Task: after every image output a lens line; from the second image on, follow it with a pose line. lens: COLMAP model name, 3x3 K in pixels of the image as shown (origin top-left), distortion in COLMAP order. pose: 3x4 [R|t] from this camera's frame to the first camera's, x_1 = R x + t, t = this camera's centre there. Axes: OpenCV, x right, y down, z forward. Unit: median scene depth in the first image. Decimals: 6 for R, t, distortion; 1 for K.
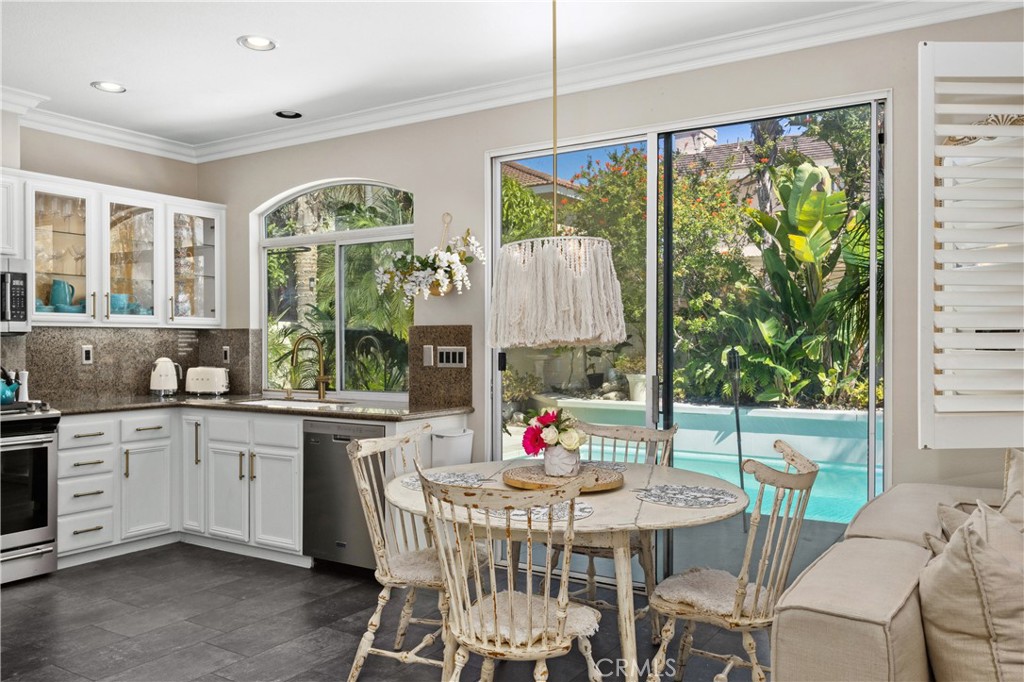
lens RADIAL K [[808.3, 0, 512.1], [0, 808.3, 346.3], [0, 0, 1]] dist [0.025062, -0.010431]
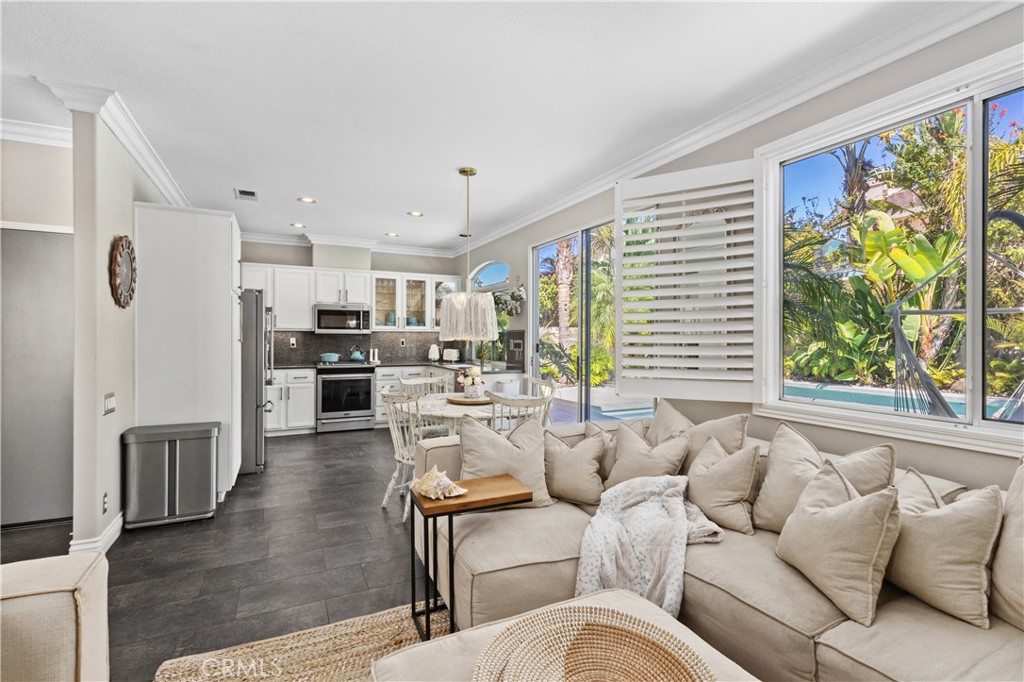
lens RADIAL K [[477.2, 0, 506.3], [0, 477.2, 336.8], [0, 0, 1]] dist [0.000653, 0.002442]
pose [[0.854255, 0.001382, -0.519852, 0.449227], [-0.005341, 0.999967, -0.006119, -0.000780], [0.519827, 0.008004, 0.854234, -0.046135]]
